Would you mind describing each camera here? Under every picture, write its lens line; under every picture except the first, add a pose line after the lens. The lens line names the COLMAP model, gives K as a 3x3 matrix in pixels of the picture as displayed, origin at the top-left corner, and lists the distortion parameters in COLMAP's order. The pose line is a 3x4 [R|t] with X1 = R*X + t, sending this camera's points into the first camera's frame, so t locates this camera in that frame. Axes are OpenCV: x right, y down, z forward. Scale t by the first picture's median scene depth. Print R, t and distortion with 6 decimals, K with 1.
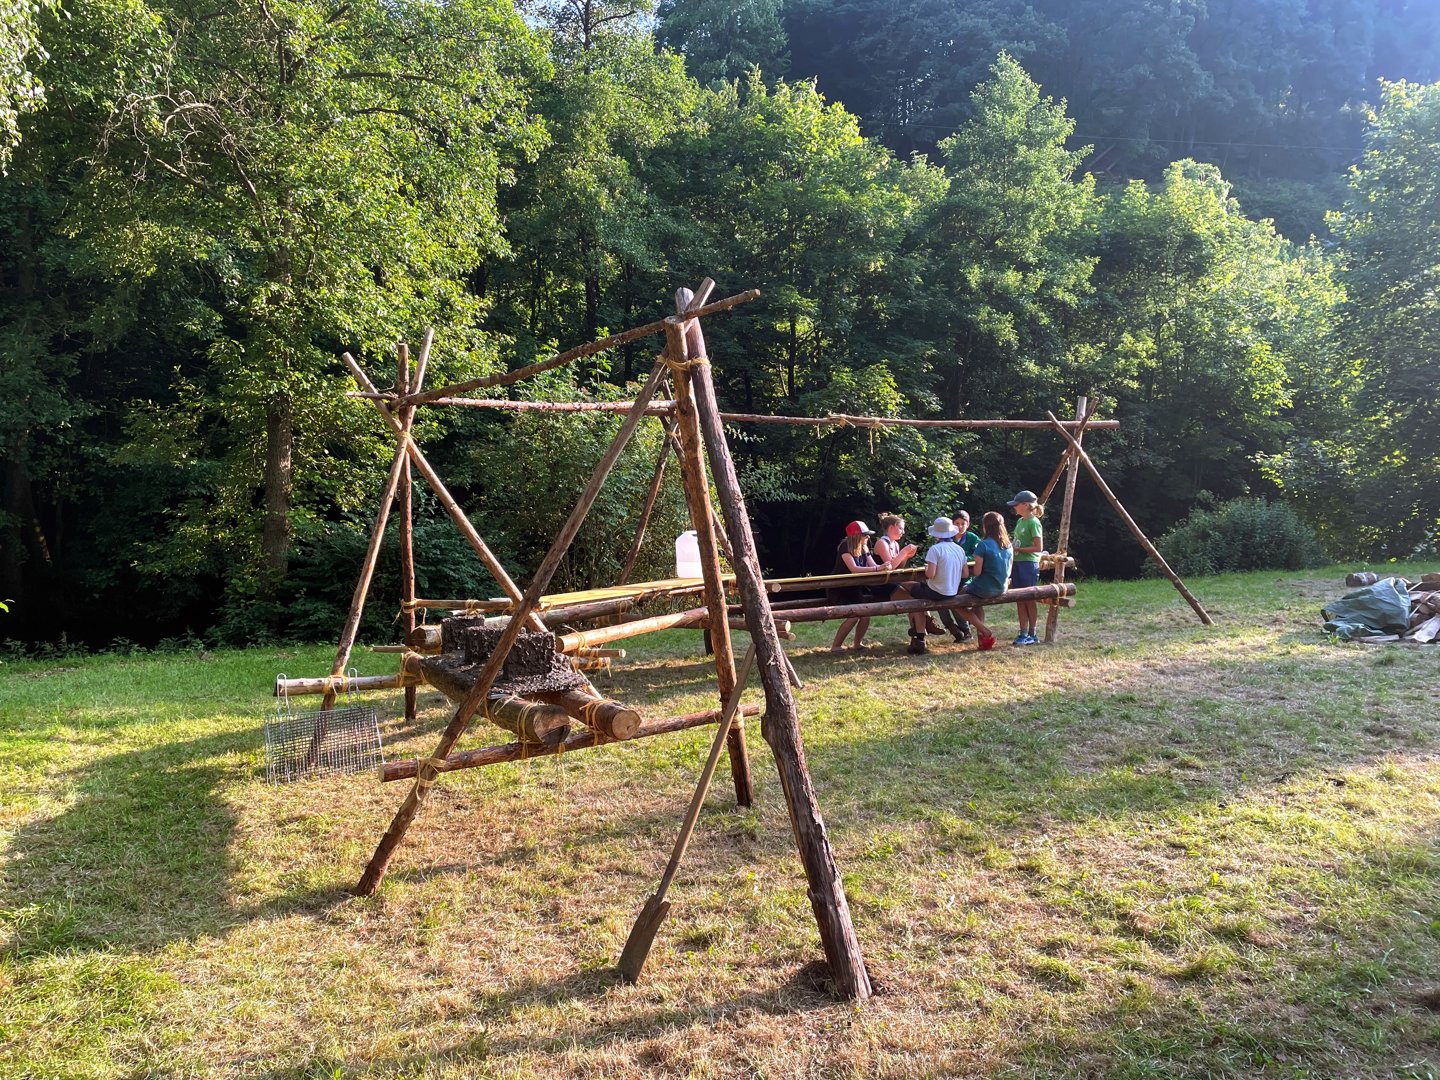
lens RADIAL K [[1078.9, 0, 720.4], [0, 1078.9, 543.5], [0, 0, 1]] dist [0.088928, -0.117954]
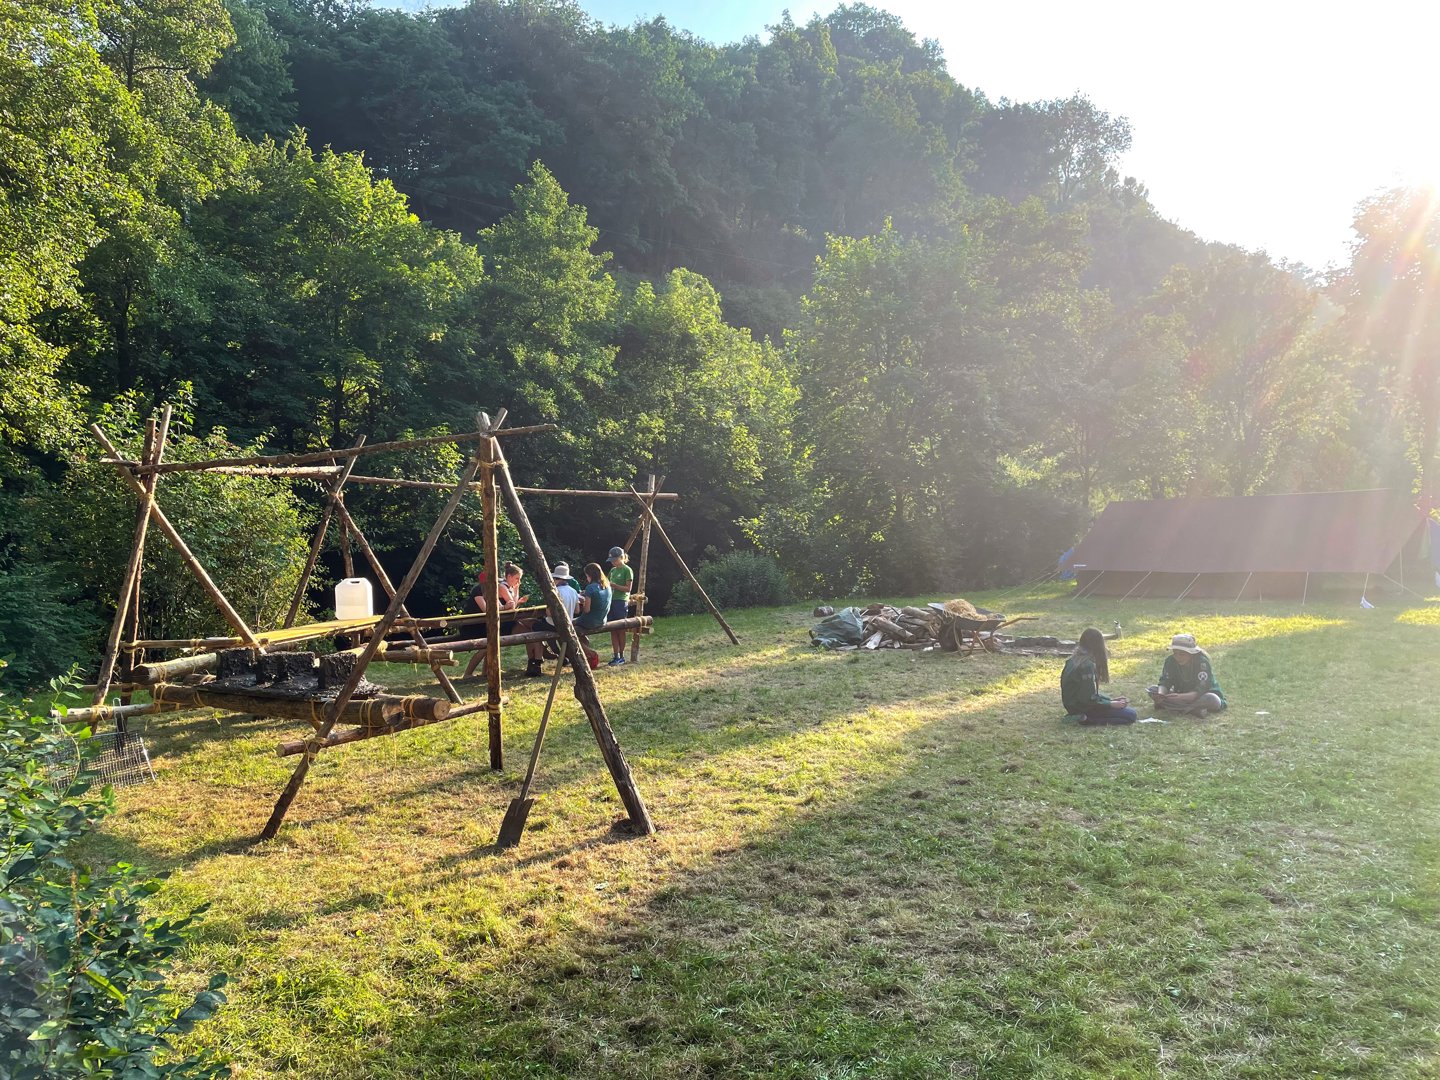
lens RADIAL K [[1078.9, 0, 720.4], [0, 1078.9, 543.5], [0, 0, 1]] dist [0.088928, -0.117954]
pose [[0.896373, 0.006238, 0.443256, -0.102033], [0.014514, 0.998952, -0.043409, 0.003748], [-0.443063, 0.045344, 0.895343, -0.120509]]
